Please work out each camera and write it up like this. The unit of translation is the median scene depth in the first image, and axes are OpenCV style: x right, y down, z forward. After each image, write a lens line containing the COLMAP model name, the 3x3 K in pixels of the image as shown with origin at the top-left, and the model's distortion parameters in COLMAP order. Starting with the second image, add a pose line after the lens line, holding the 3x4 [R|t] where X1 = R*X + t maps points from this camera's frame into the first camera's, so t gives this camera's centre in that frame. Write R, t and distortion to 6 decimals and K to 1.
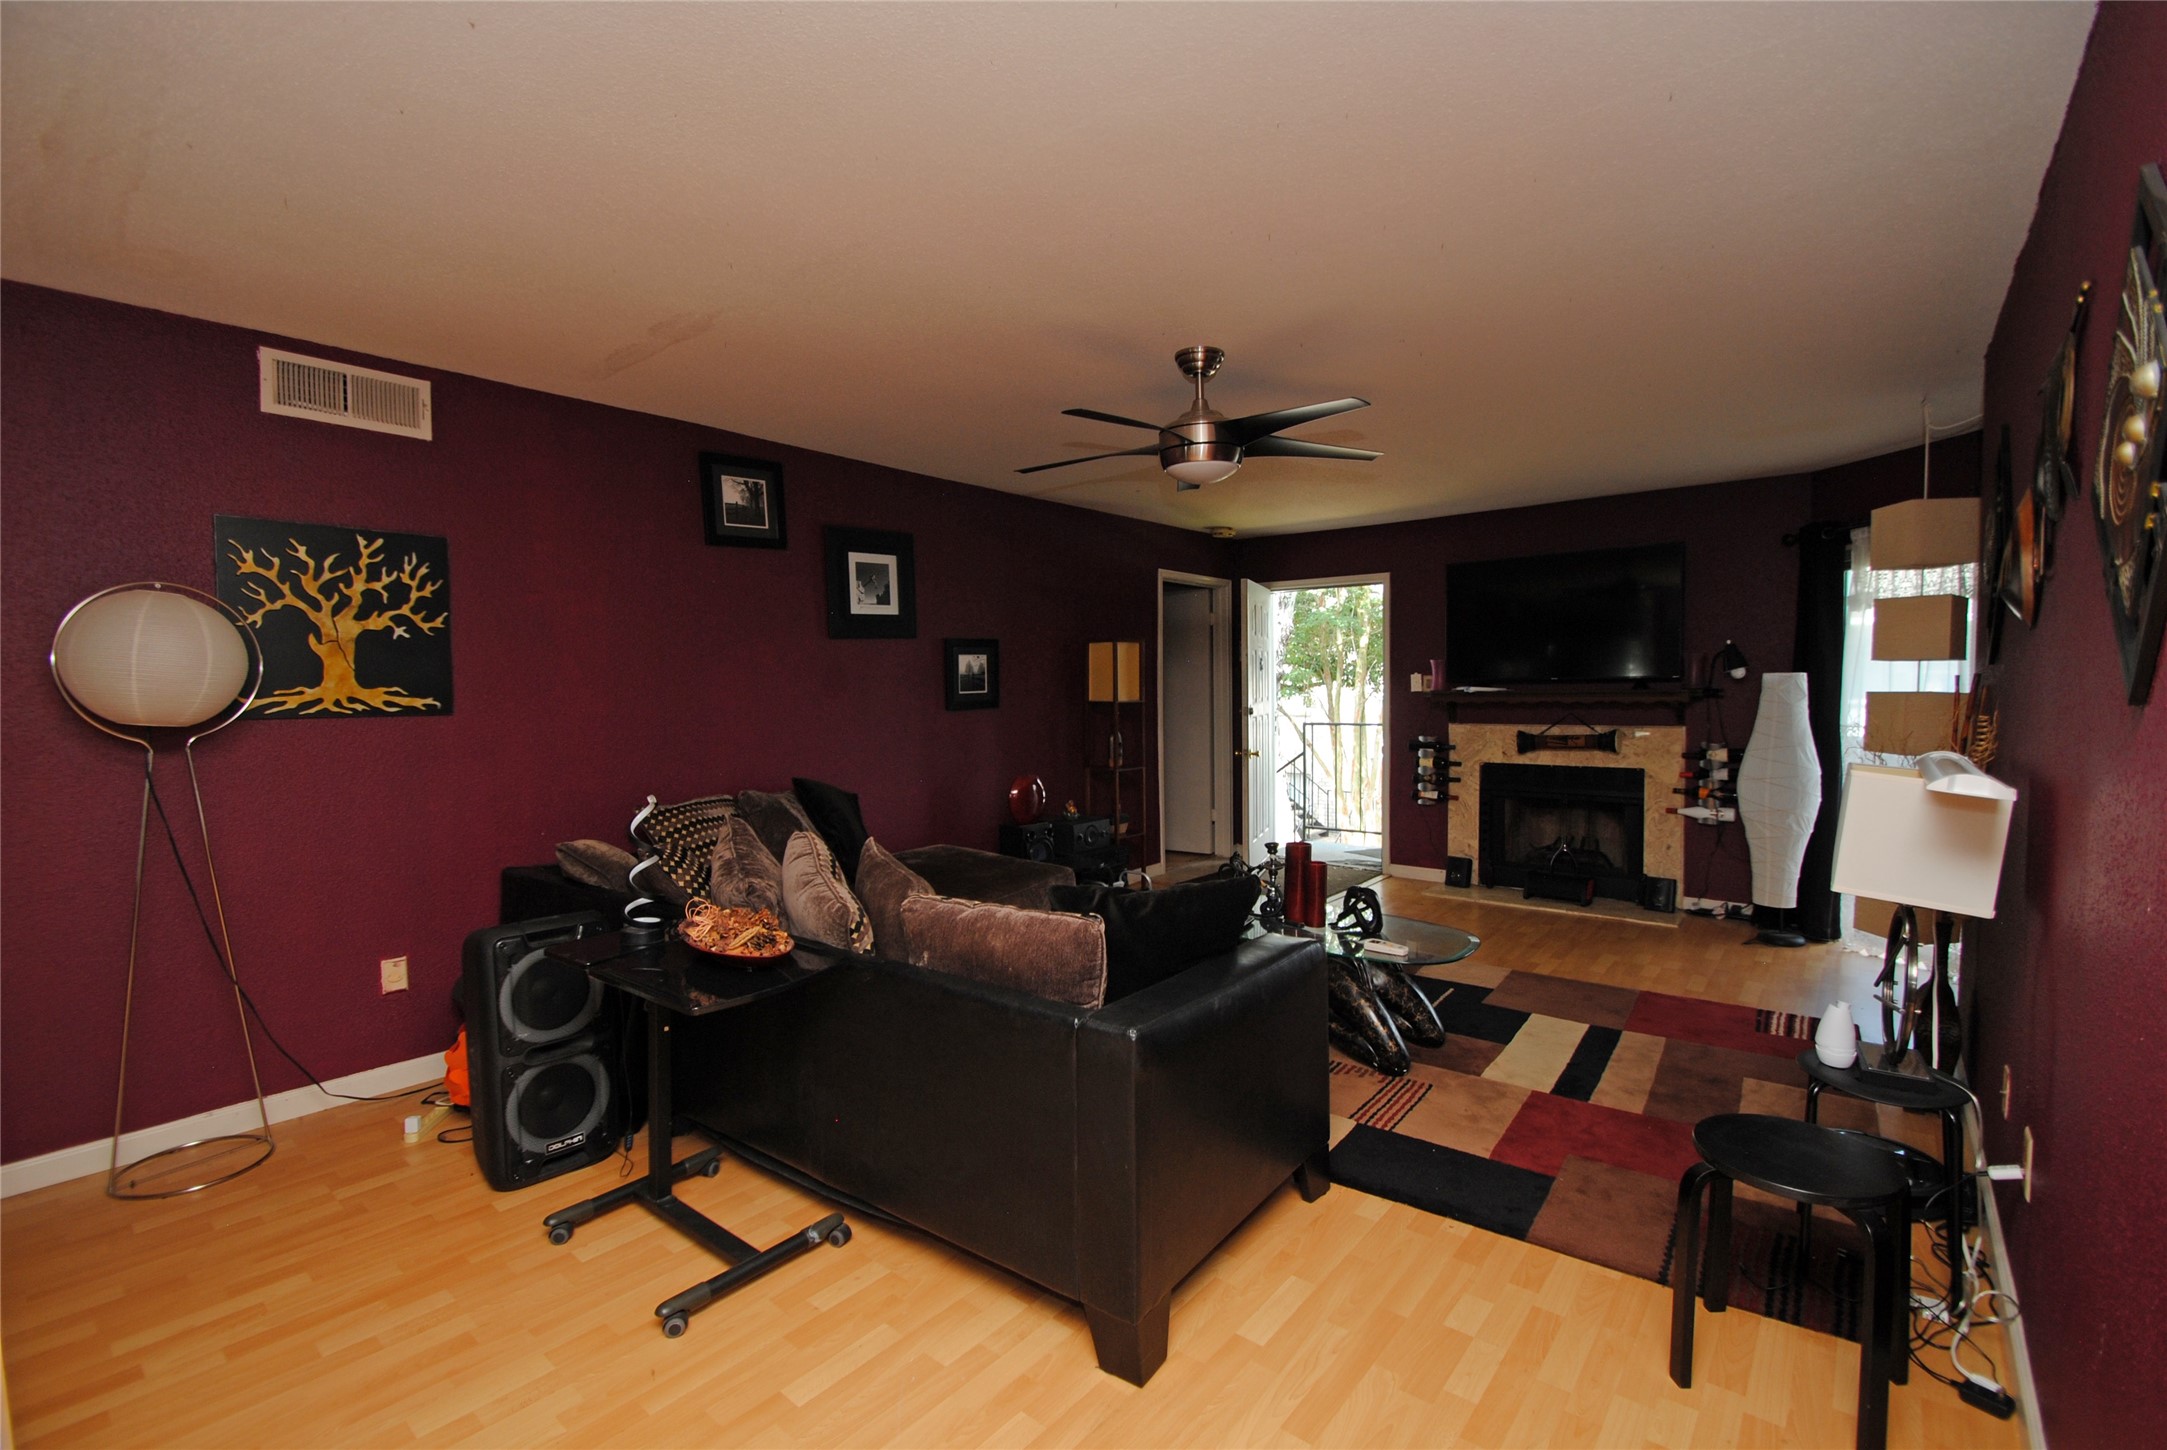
lens RADIAL K [[952.5, 0, 1091.8], [0, 952.5, 730.7], [0, 0, 1]] dist [0.019531, -0.018553]
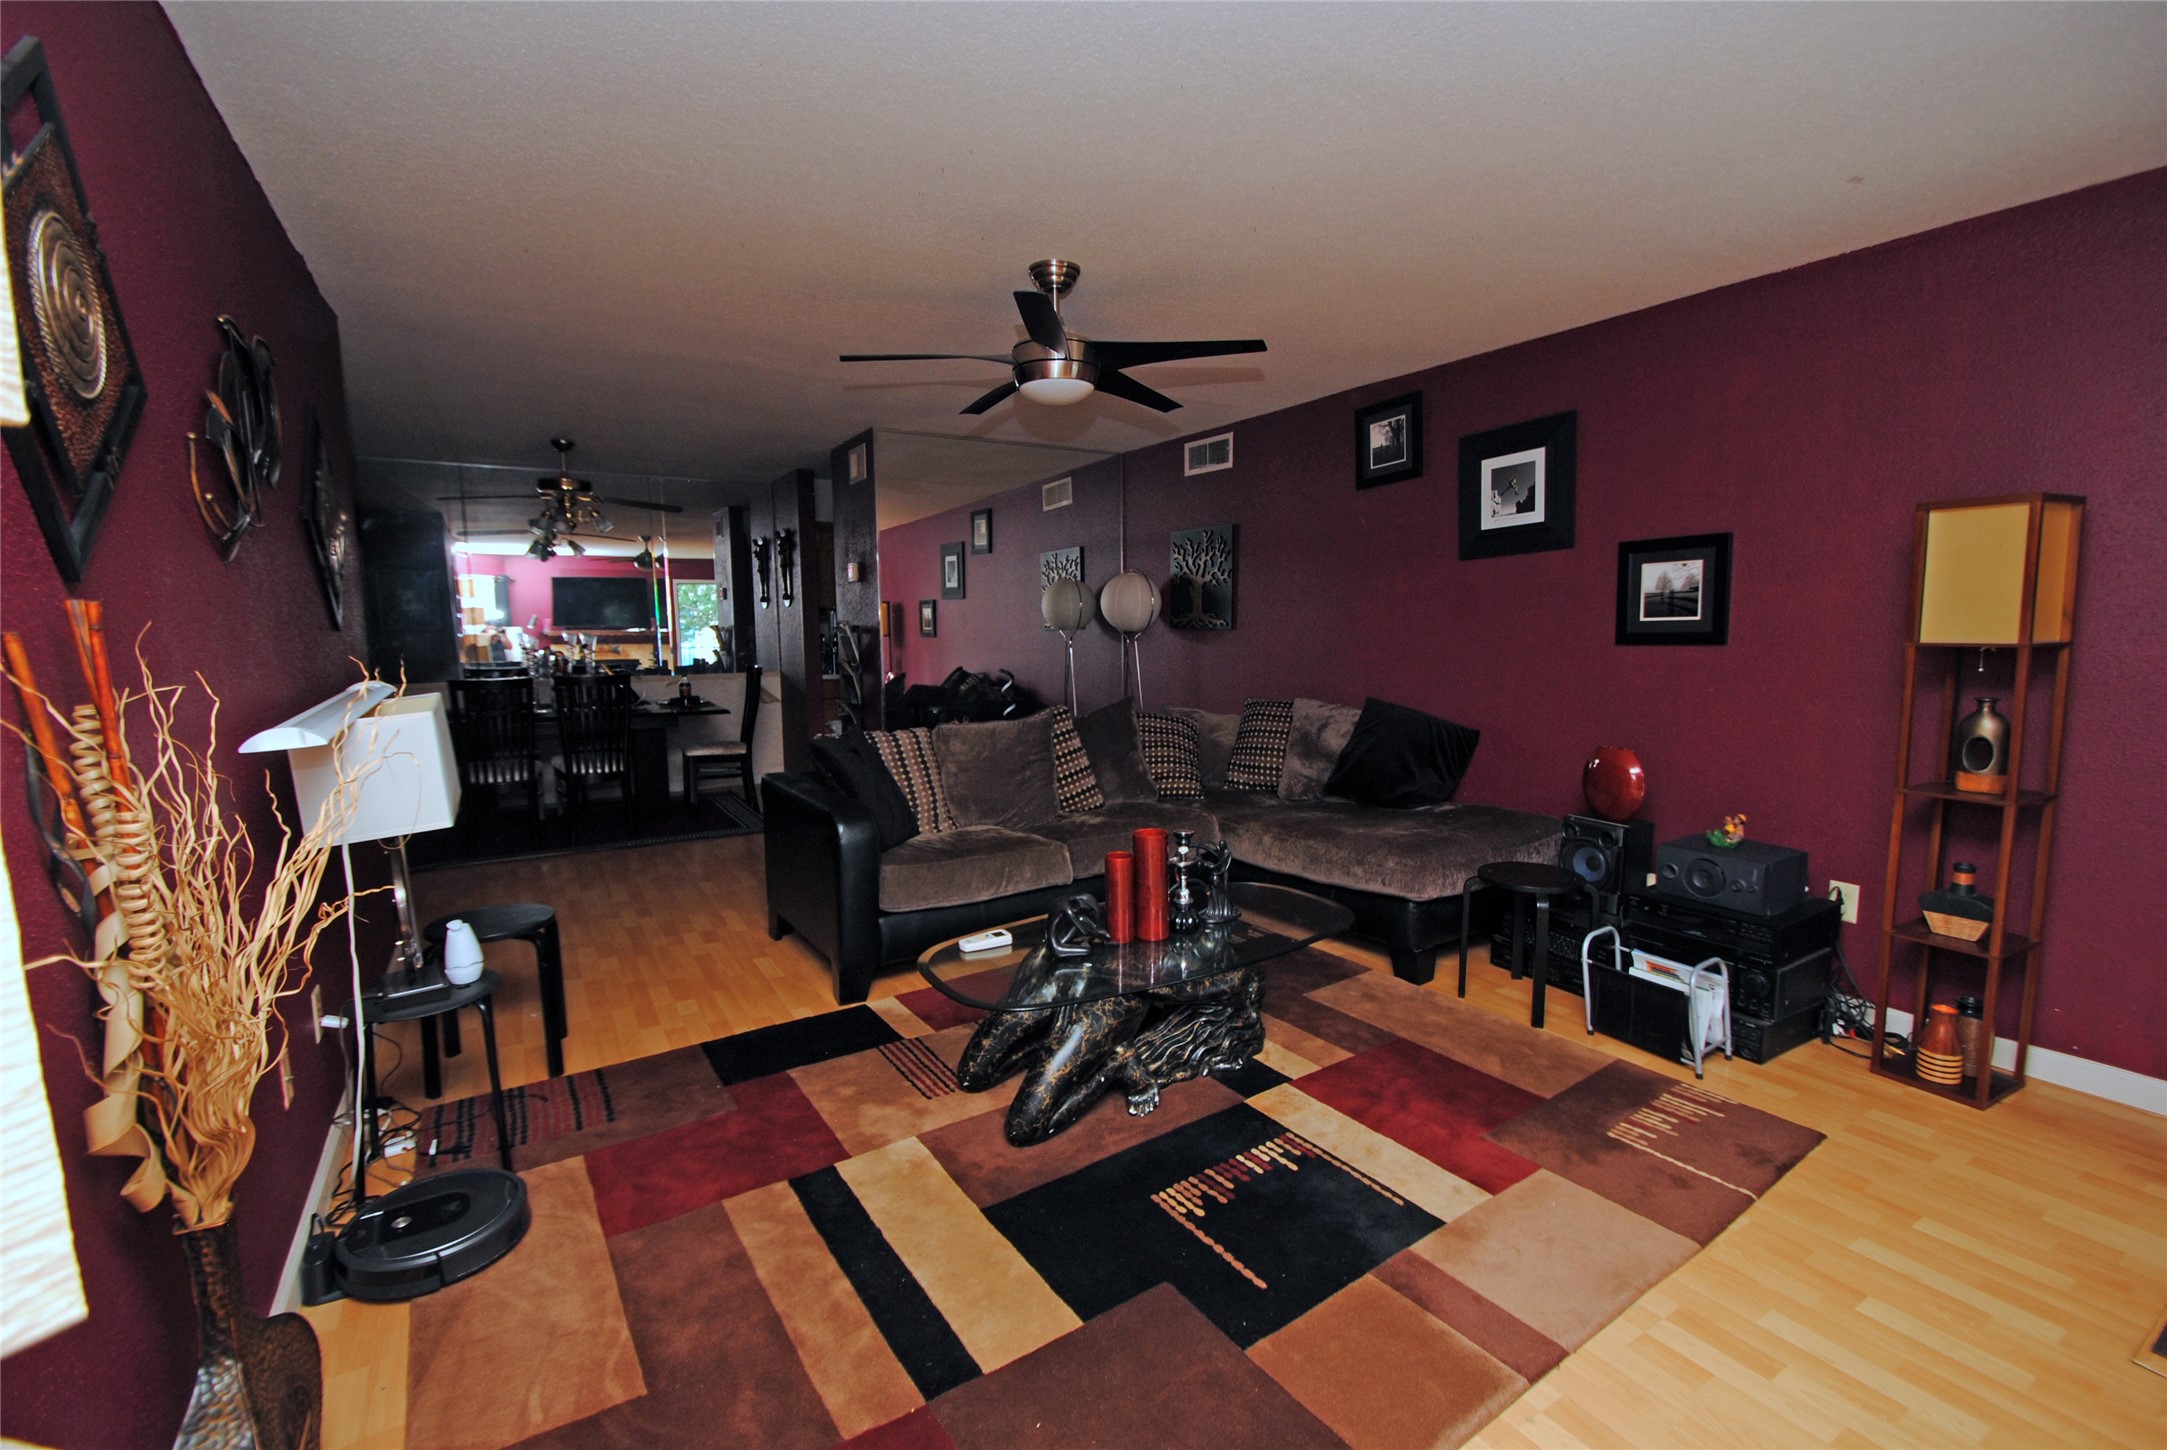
lens RADIAL K [[952.5, 0, 1091.8], [0, 952.5, 730.7], [0, 0, 1]] dist [0.019531, -0.018553]
pose [[-0.333422, 0.116979, -0.935492, 0.653916], [-0.039039, 0.989708, 0.137672, -0.040275], [0.941969, 0.082424, -0.325423, 0.859021]]
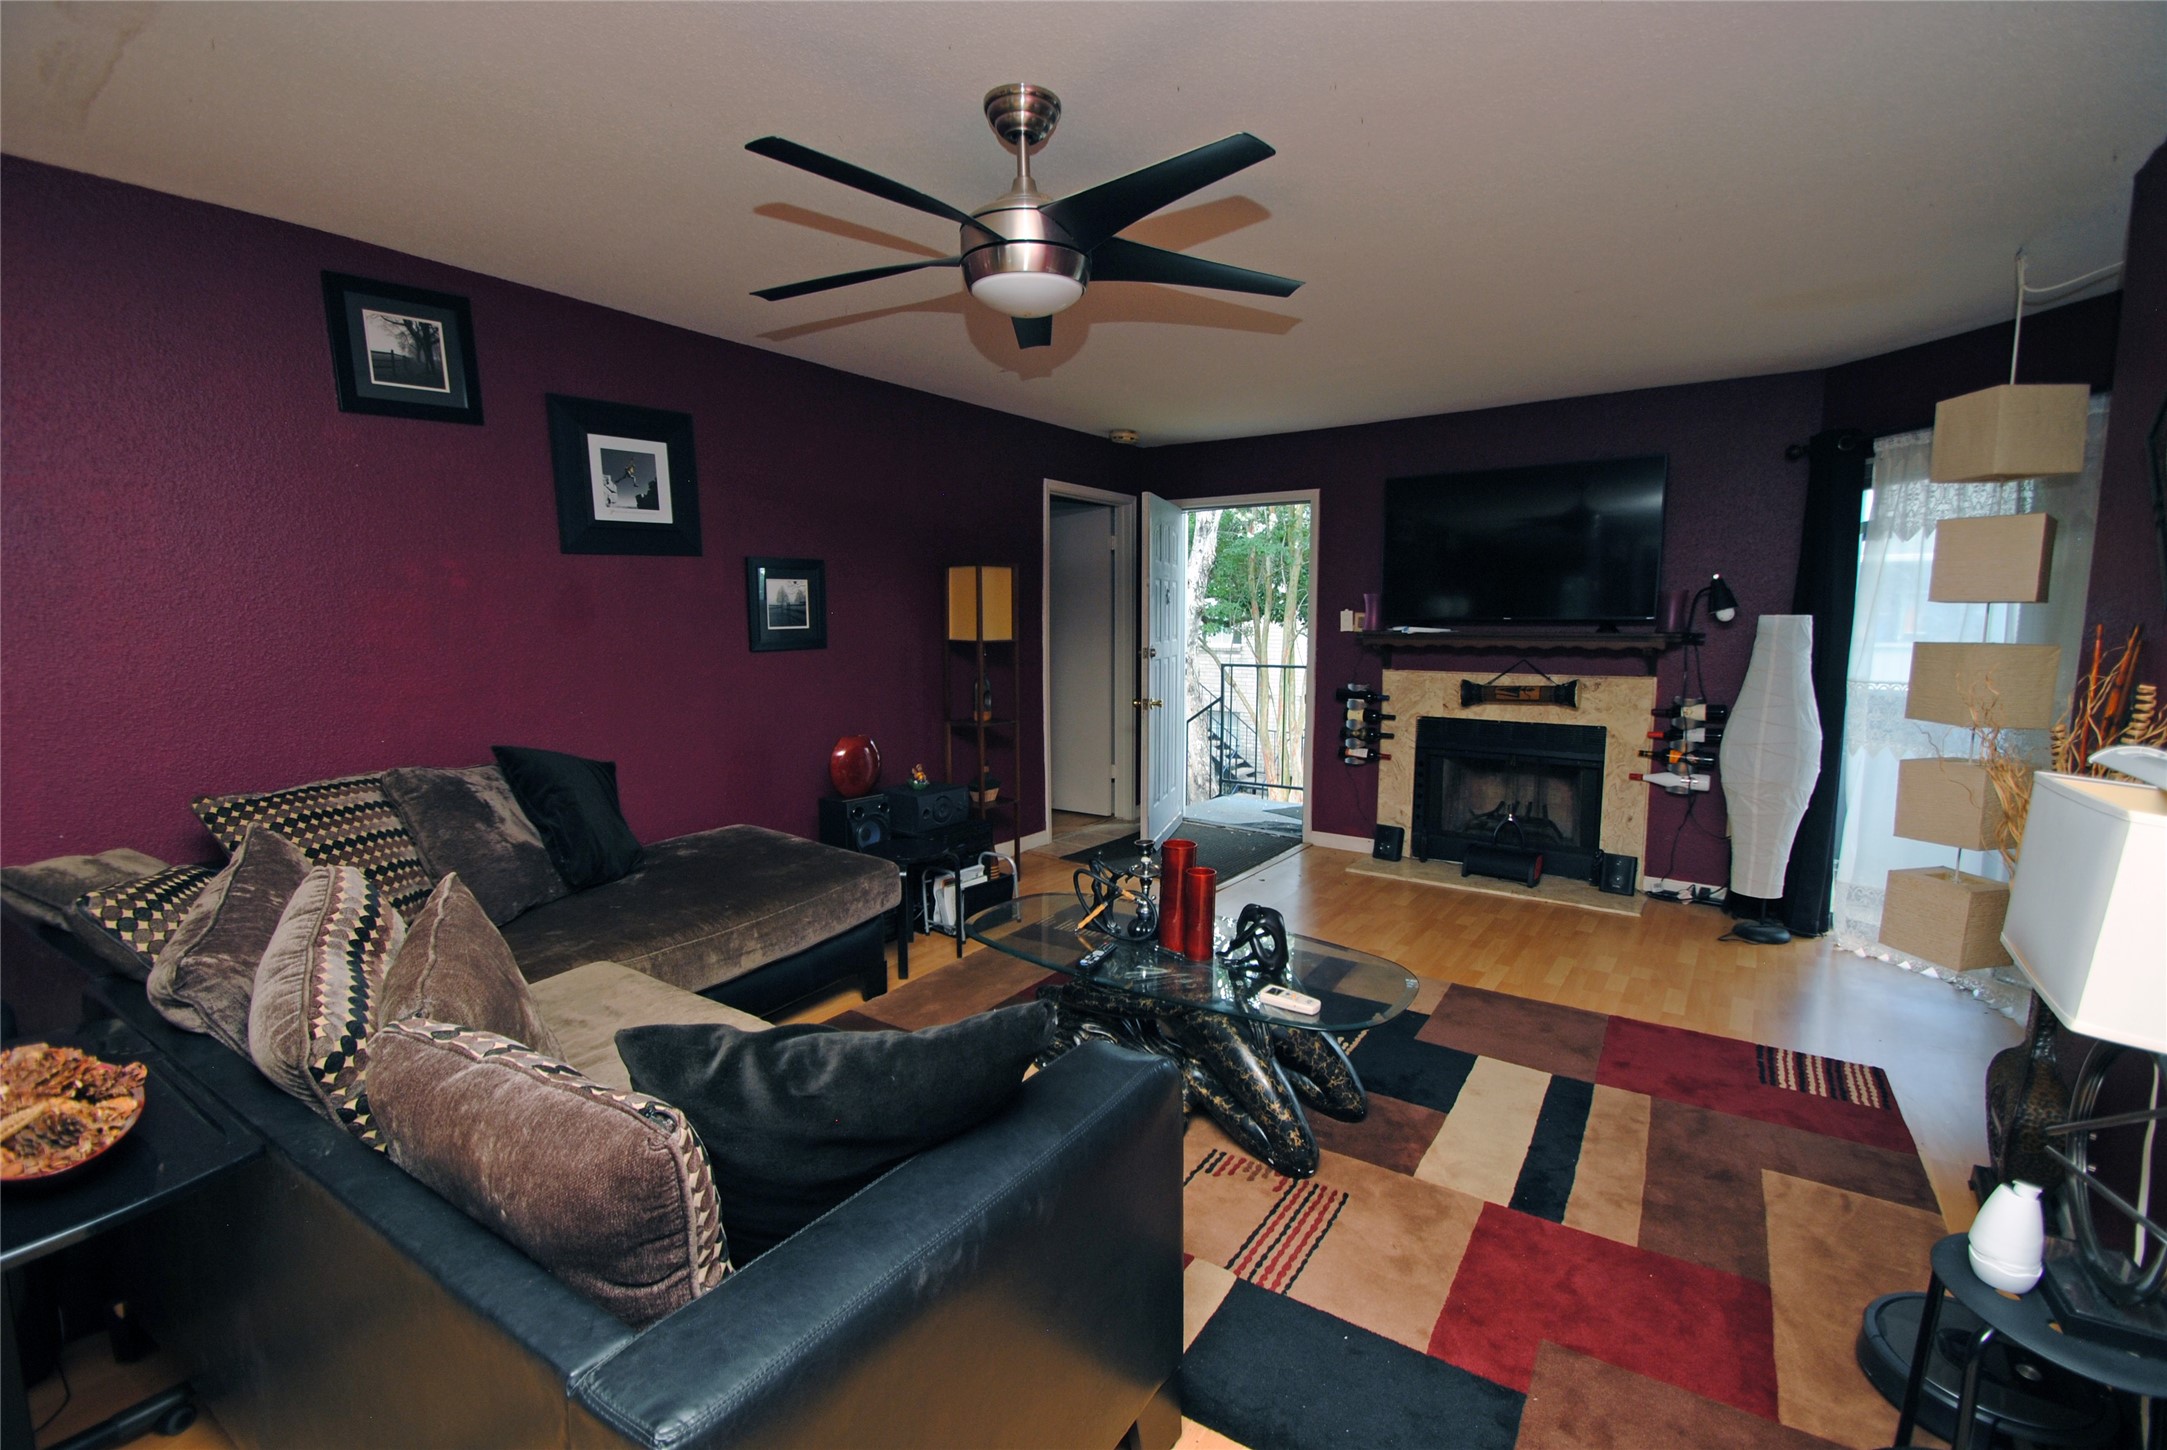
lens RADIAL K [[952.5, 0, 1091.8], [0, 952.5, 730.7], [0, 0, 1]] dist [0.019531, -0.018553]
pose [[0.997833, 0.004150, 0.065672, 0.073149], [-0.008795, 0.997465, 0.070615, -0.013935], [-0.065212, -0.071040, 0.995340, 0.204182]]
